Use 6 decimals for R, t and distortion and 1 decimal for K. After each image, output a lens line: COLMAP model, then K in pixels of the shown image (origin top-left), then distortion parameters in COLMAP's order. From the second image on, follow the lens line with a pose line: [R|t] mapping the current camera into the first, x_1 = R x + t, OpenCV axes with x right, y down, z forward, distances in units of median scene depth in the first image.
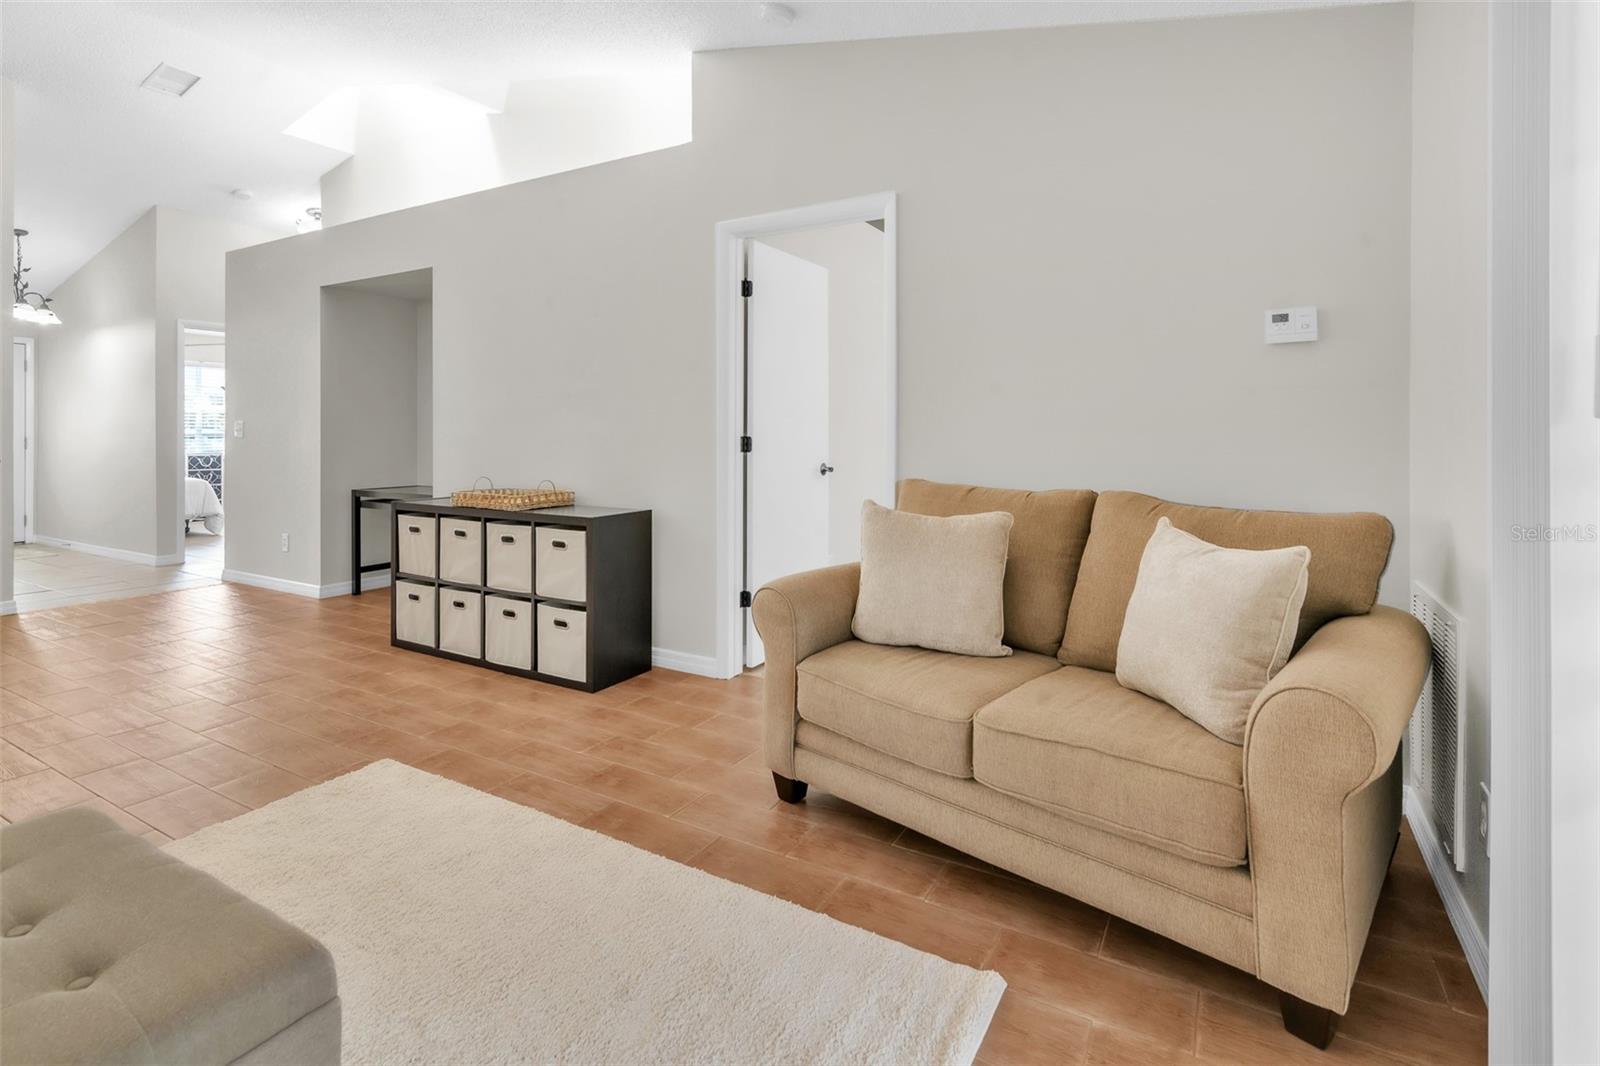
lens RADIAL K [[754.1, 0, 791.2], [0, 754.1, 431.4], [0, 0, 1]] dist [0.000679, 0.000150]
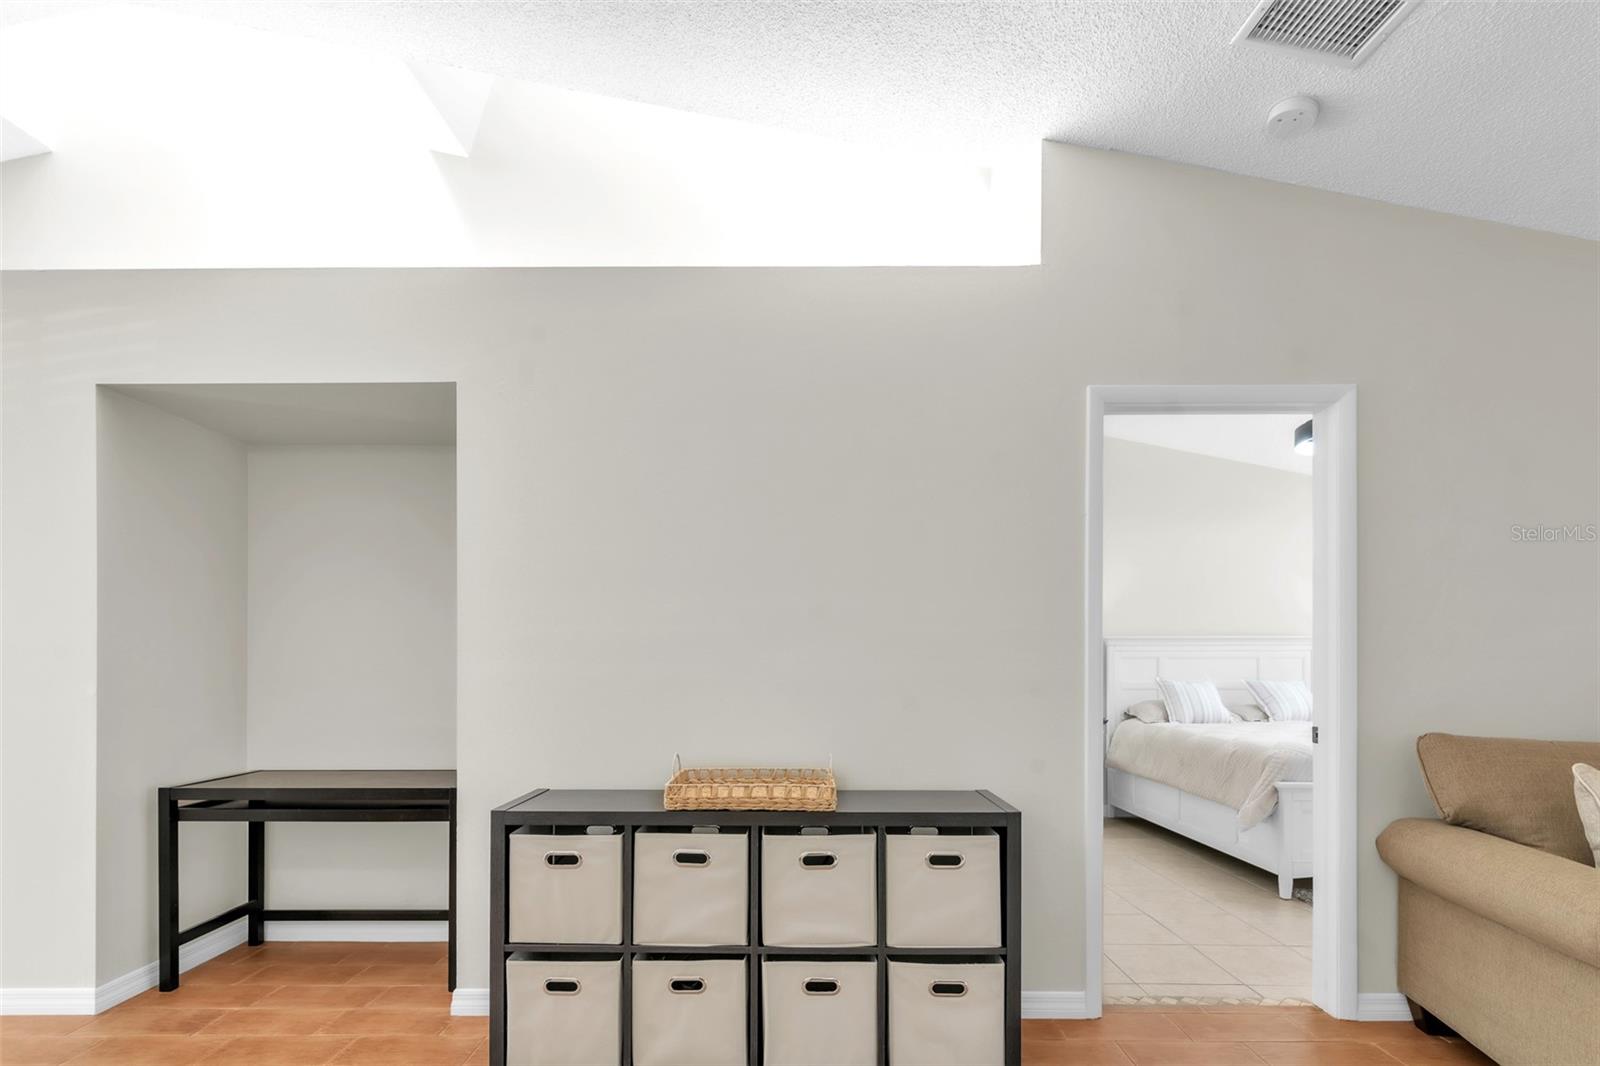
lens RADIAL K [[753.7, 0, 778.0], [0, 753.7, 669.6], [0, 0, 1]] dist [-0.000256, -0.000142]
pose [[0.870010, 0.000518, 0.493034, -0.506609], [0.000547, 0.999998, -0.002016, -0.002303], [-0.493034, 0.002024, 0.870008, 0.371667]]
